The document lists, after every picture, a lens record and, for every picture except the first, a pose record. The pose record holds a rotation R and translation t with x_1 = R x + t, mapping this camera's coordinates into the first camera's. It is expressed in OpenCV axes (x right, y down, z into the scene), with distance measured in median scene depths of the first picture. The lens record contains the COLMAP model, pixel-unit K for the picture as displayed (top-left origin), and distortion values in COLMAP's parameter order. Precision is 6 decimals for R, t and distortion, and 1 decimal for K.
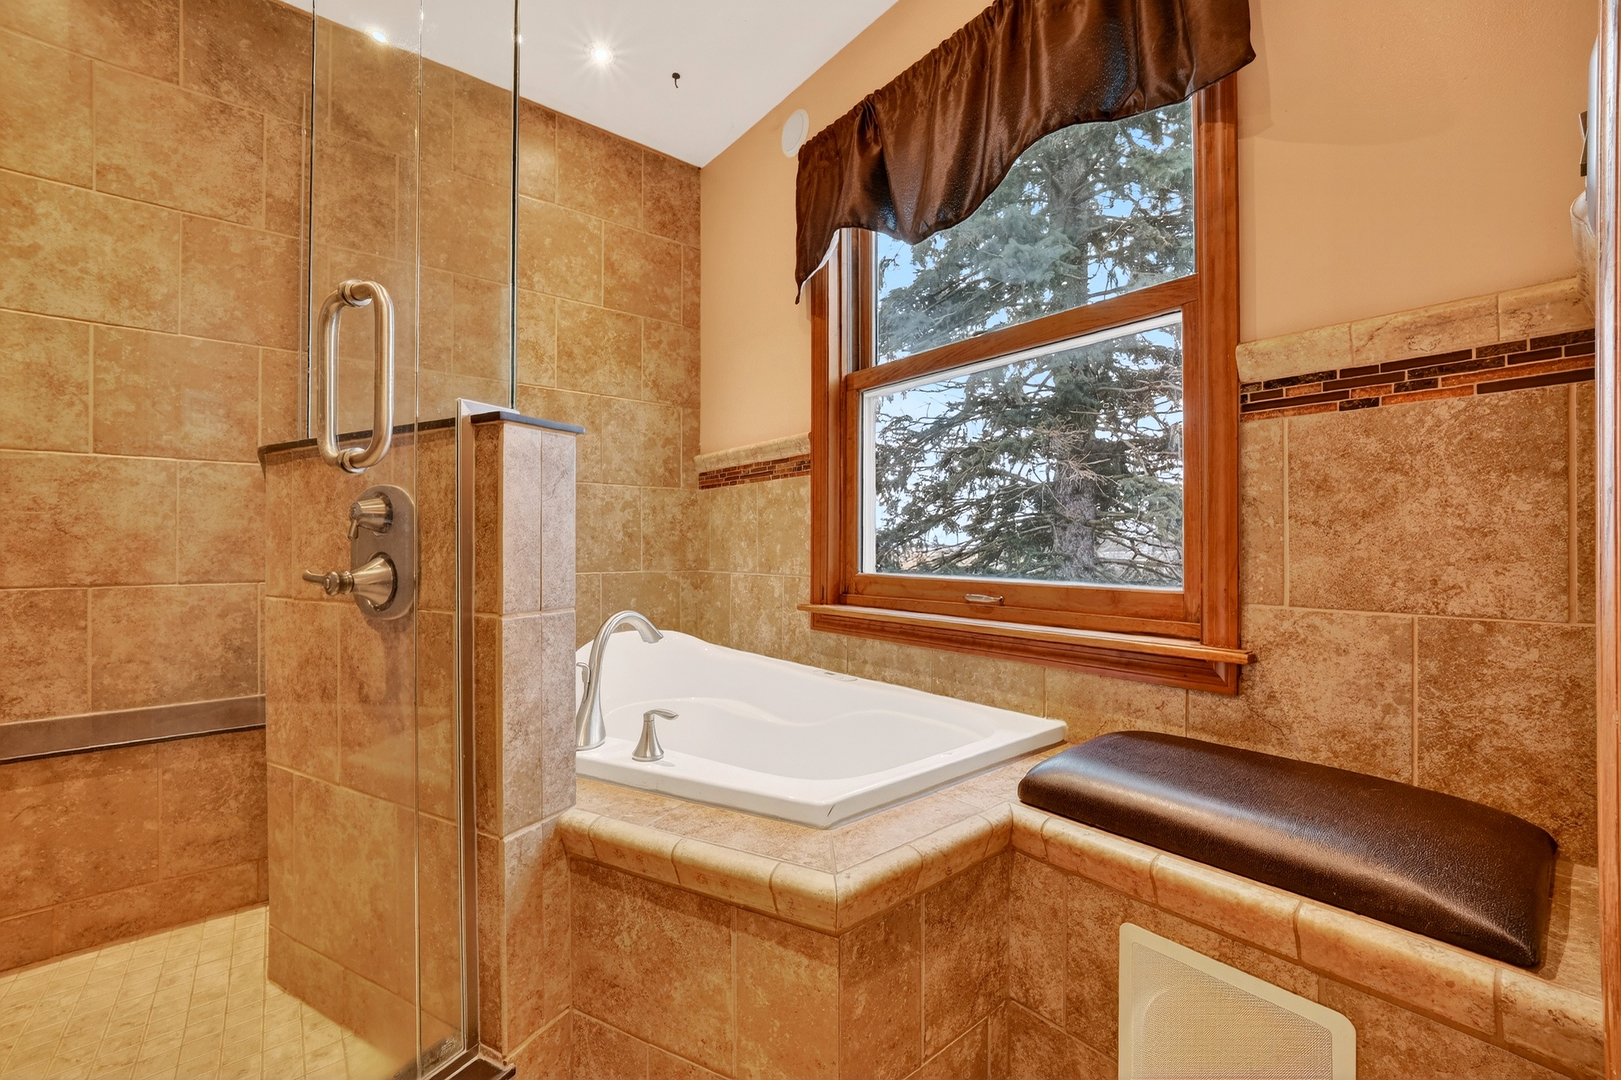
lens RADIAL K [[653.5, 0, 813.1], [0, 653.5, 543.3], [0, 0, 1]] dist [-0.014727, -0.000107]
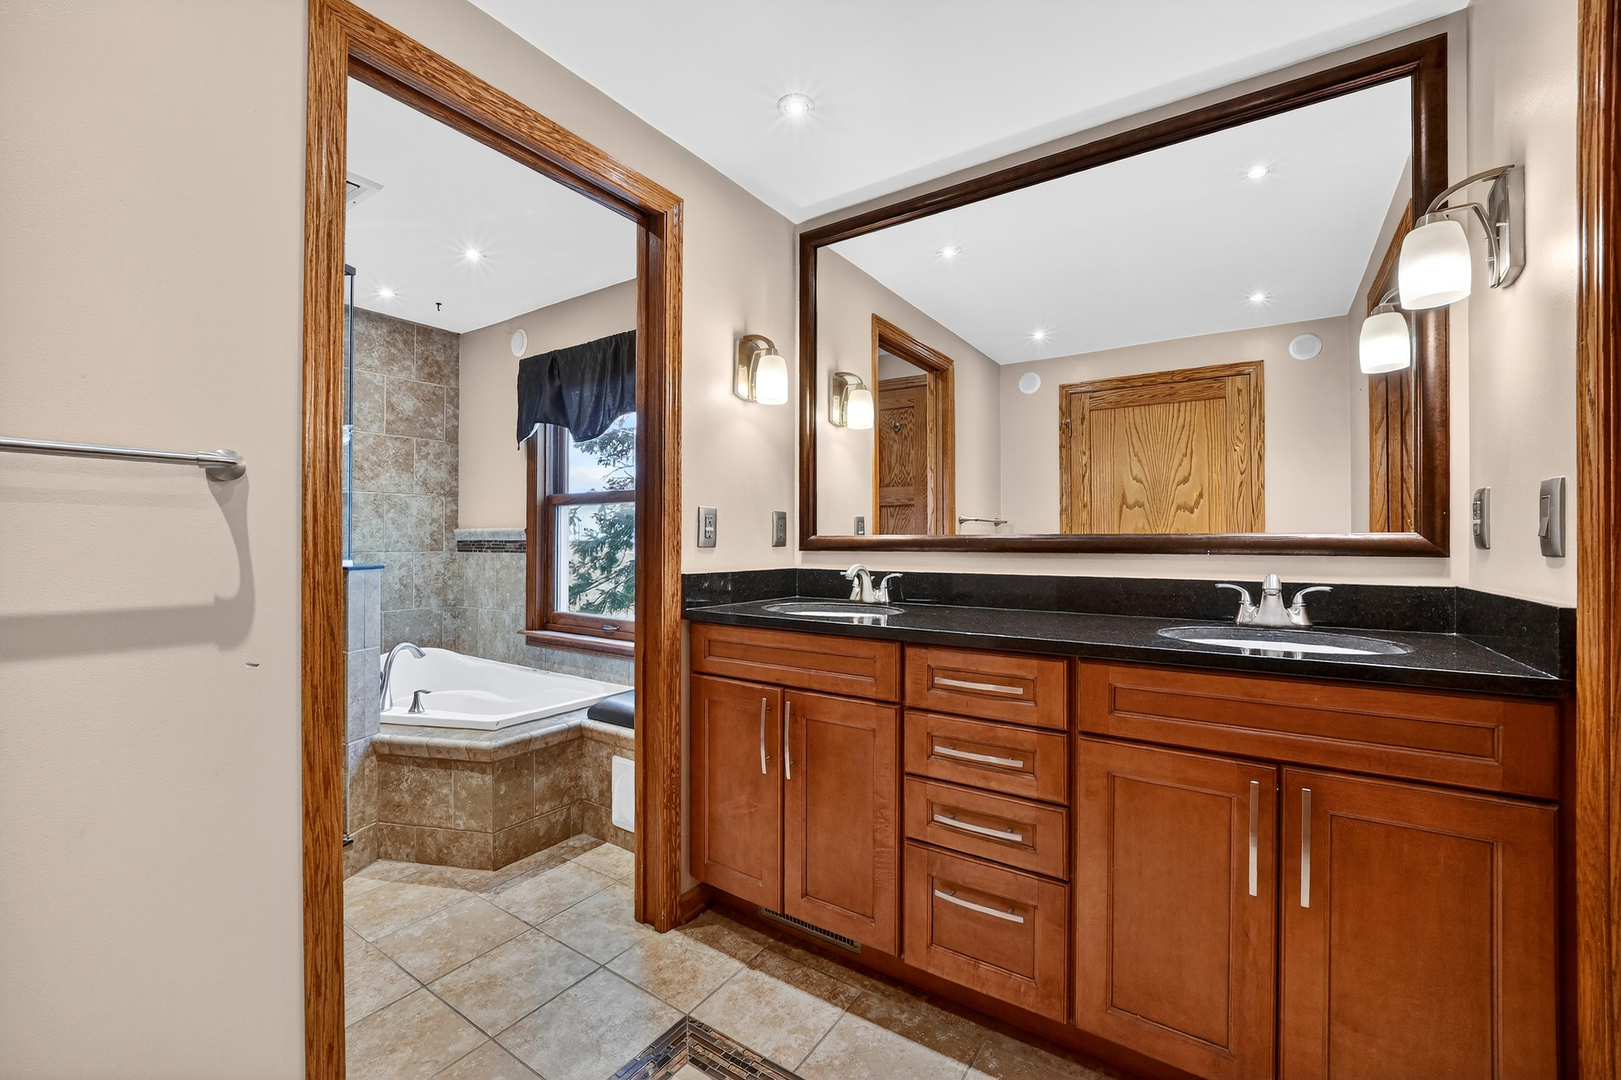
lens RADIAL K [[653.5, 0, 813.1], [0, 653.5, 543.3], [0, 0, 1]] dist [-0.014727, -0.000107]
pose [[0.957670, 0.004539, 0.287832, 0.227175], [-0.005977, 0.999974, 0.004117, -0.146189], [-0.287805, -0.005663, 0.957672, -0.847581]]
